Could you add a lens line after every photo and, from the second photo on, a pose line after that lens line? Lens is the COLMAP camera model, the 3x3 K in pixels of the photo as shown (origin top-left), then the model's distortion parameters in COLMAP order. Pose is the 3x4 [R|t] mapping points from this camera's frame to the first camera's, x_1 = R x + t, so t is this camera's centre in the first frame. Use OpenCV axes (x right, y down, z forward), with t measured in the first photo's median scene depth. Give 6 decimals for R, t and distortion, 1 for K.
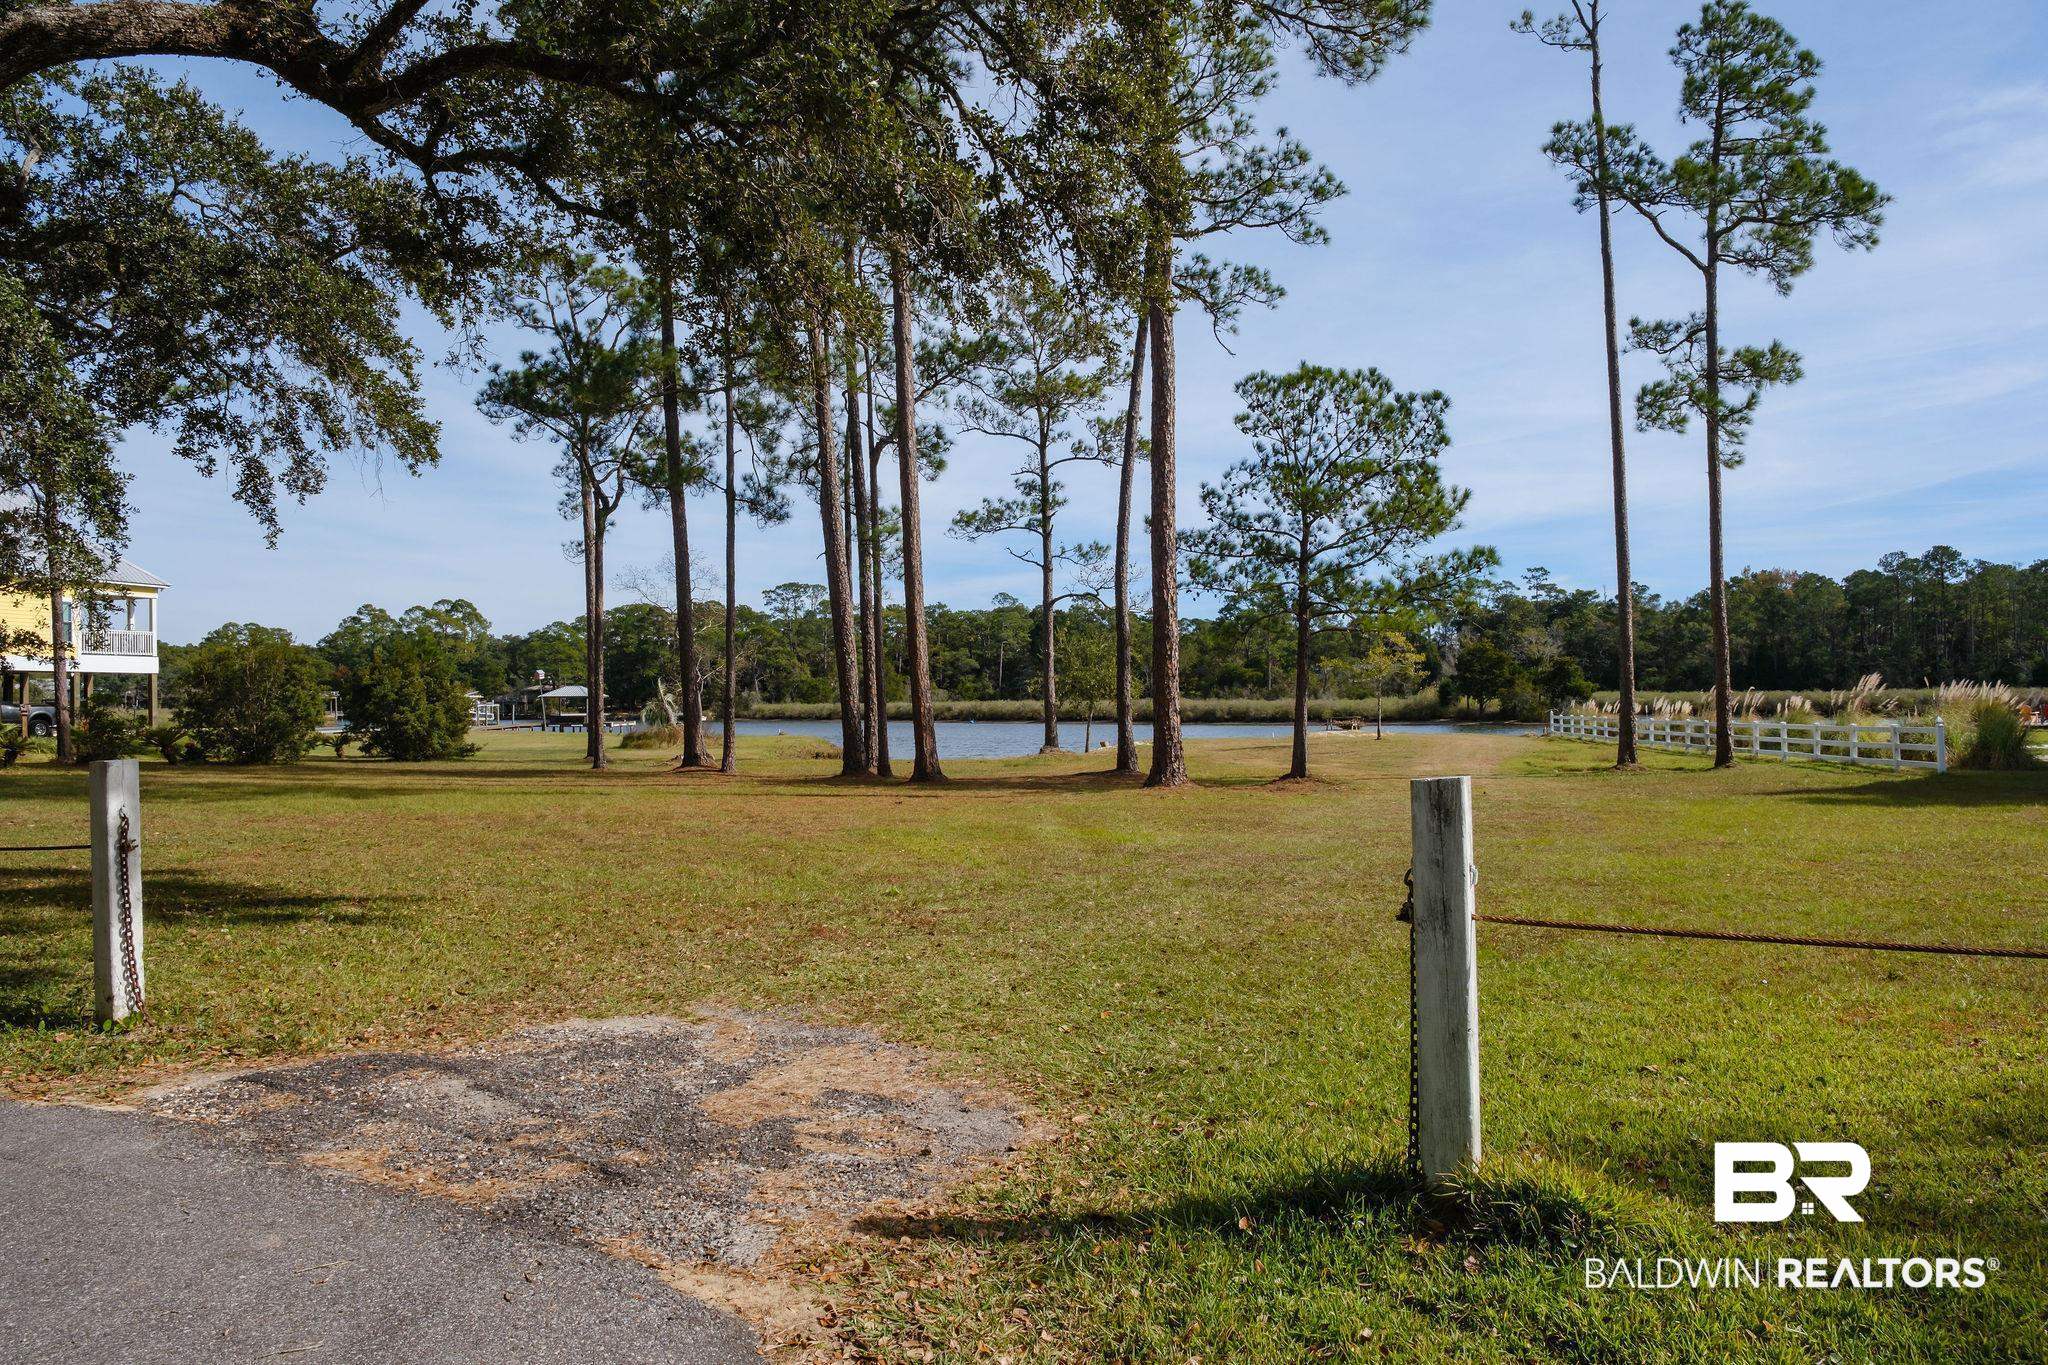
lens RADIAL K [[1415.4, 0, 1028.2], [0, 1415.4, 696.1], [0, 0, 1]] dist [-0.019991, -0.002044]
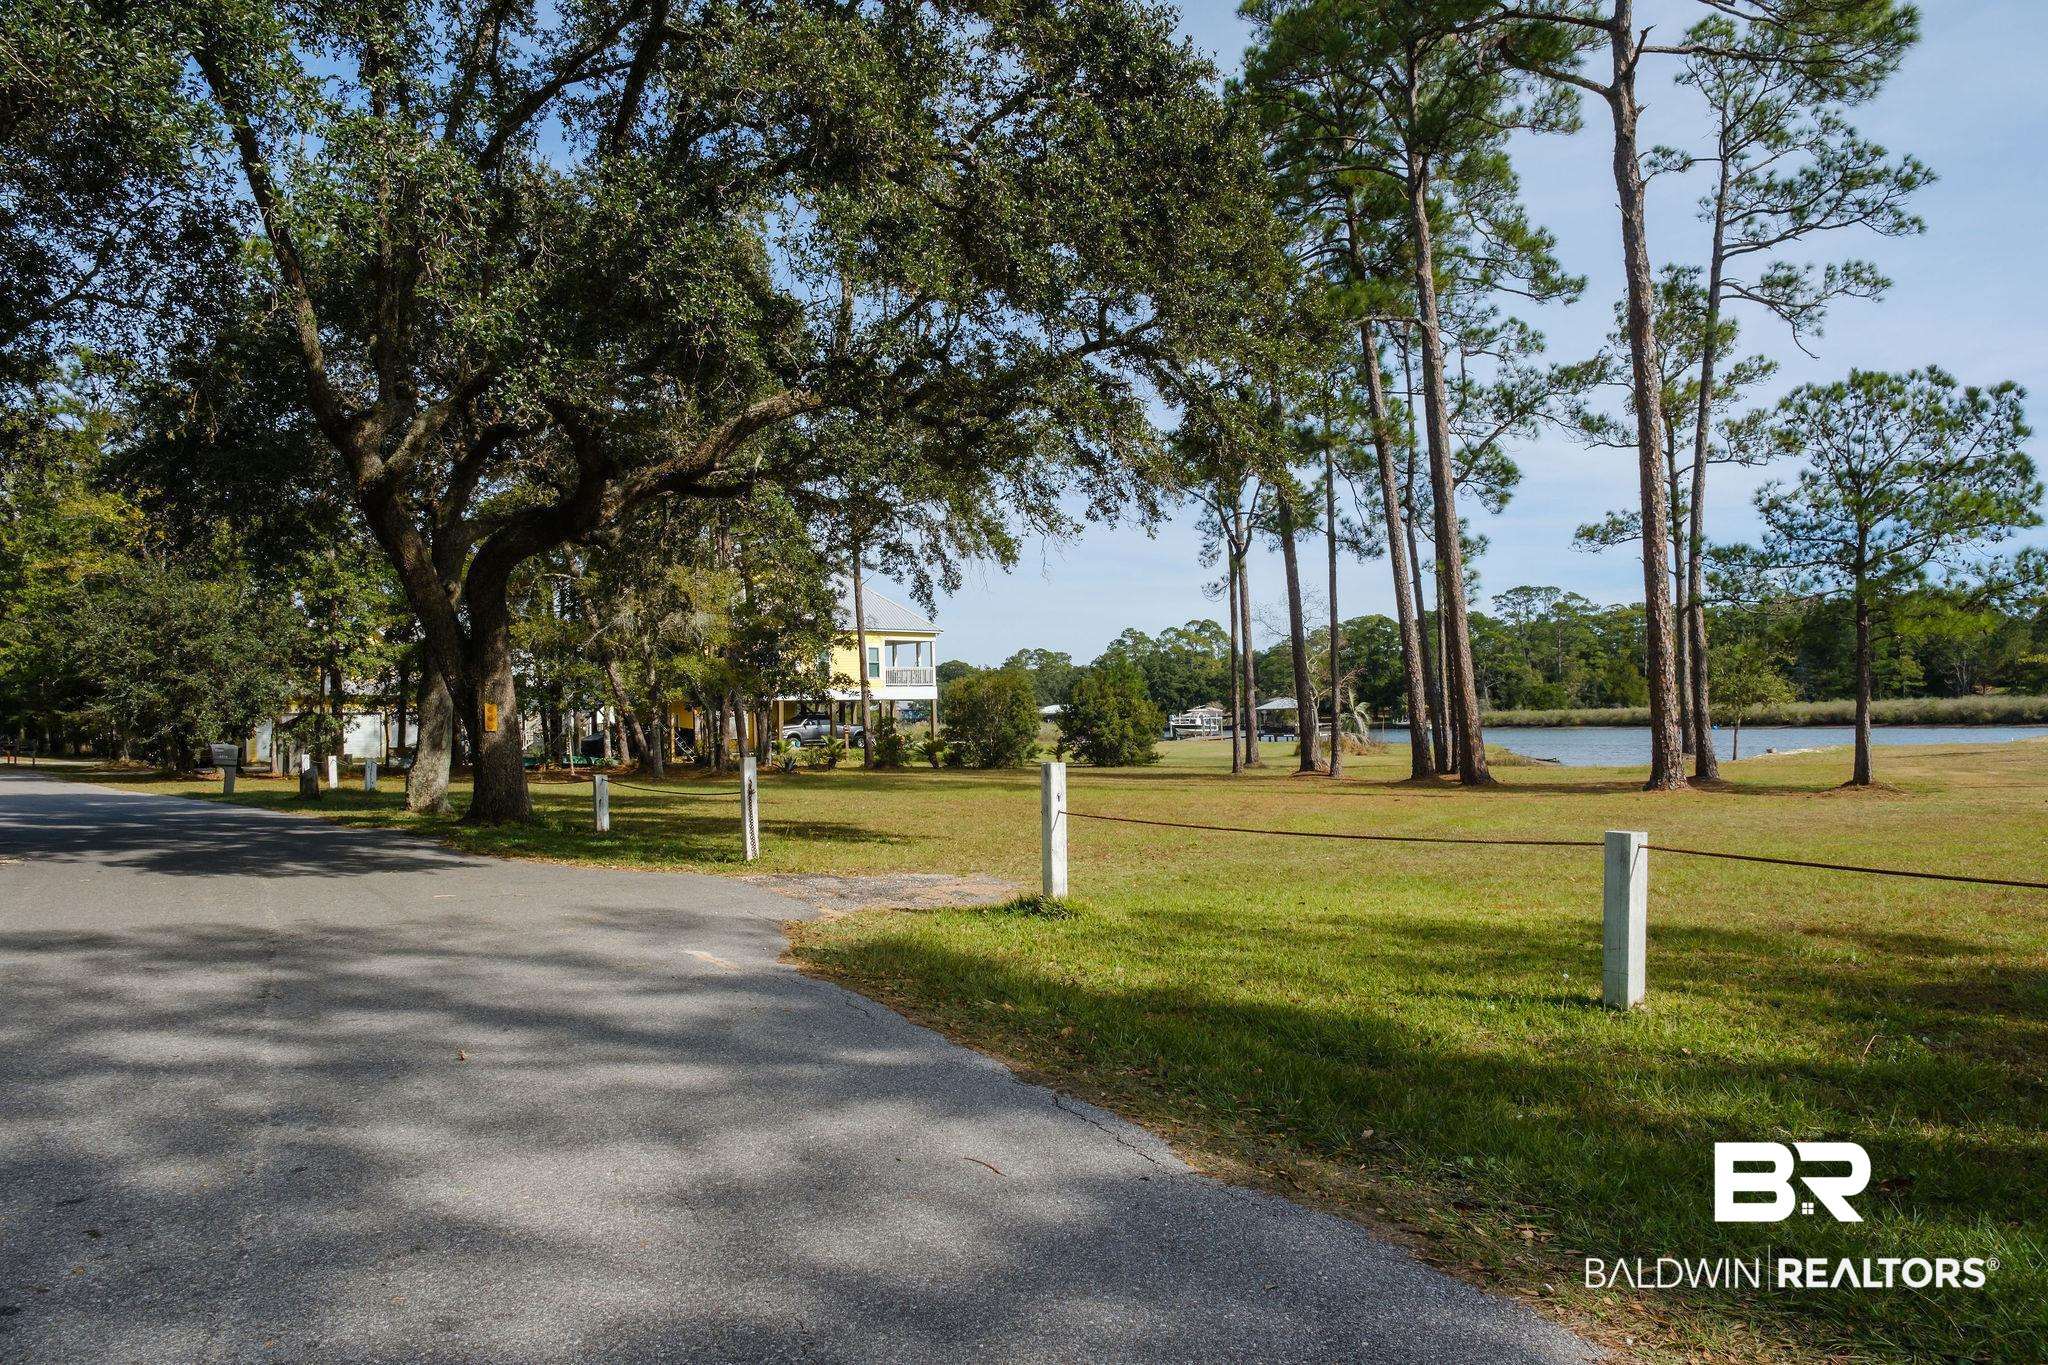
lens RADIAL K [[1417.7, 0, 1006.6], [0, 1417.7, 690.3], [0, 0, 1]] dist [-0.021487, 0.002682]
pose [[0.860213, -0.024743, -0.509335, 0.177928], [0.019658, 0.999689, -0.015363, -0.004756], [0.509556, 0.003203, 0.860431, -0.161872]]
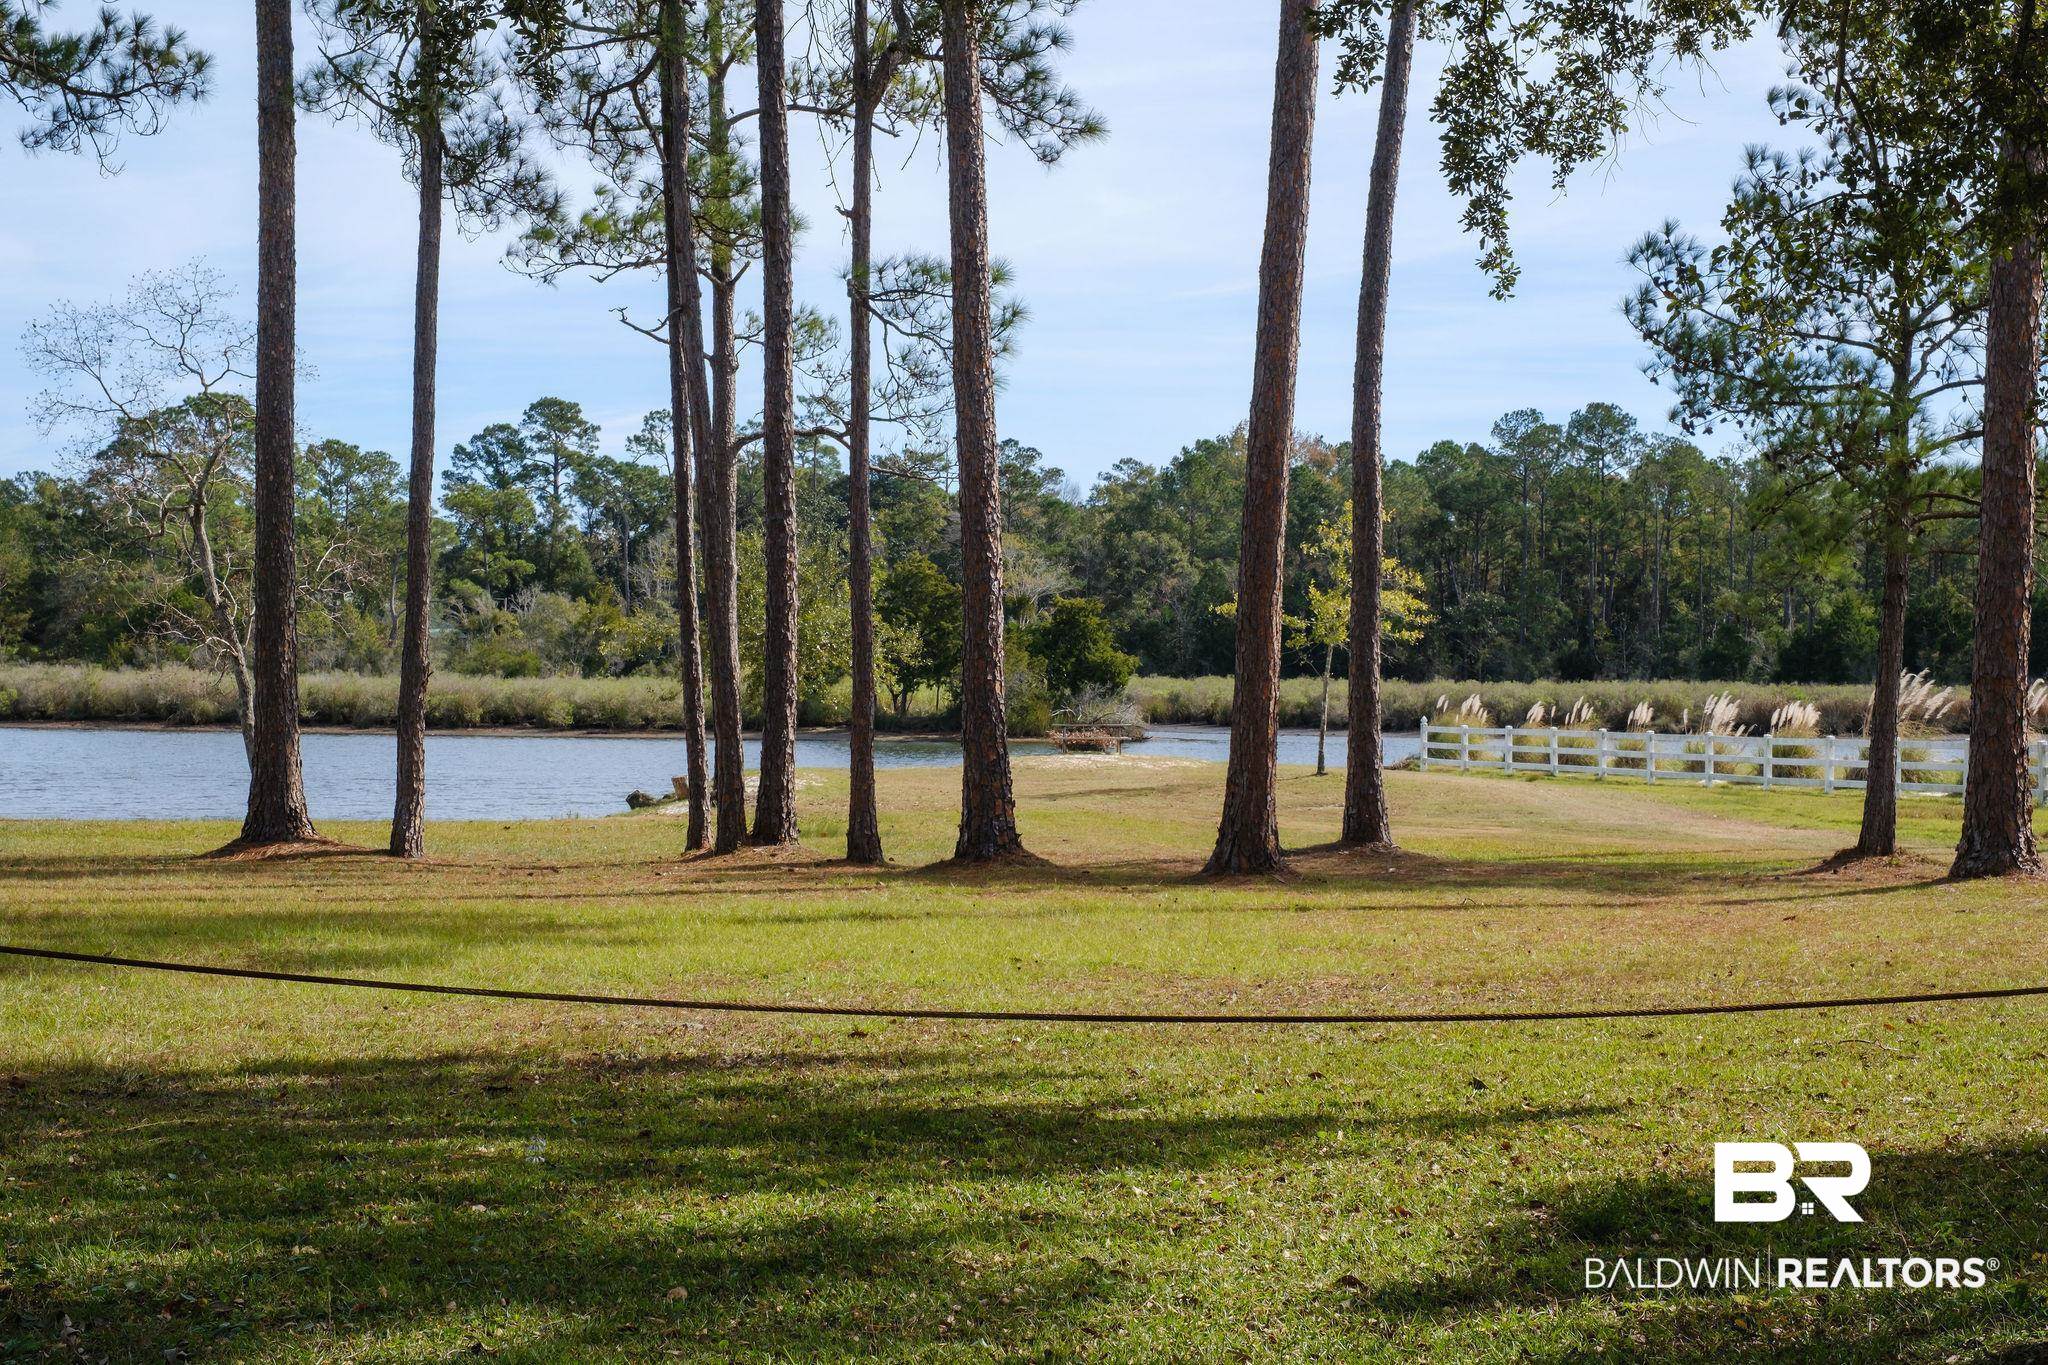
lens RADIAL K [[3308.6, 0, 1030.0], [0, 3308.6, 640.6], [0, 0, 1]] dist [0.041195, 0.168493]
pose [[0.887871, 0.026941, 0.459303, -0.580681], [-0.023446, 0.999636, -0.013310, 0.004315], [-0.459495, 0.001049, 0.888180, 0.128187]]
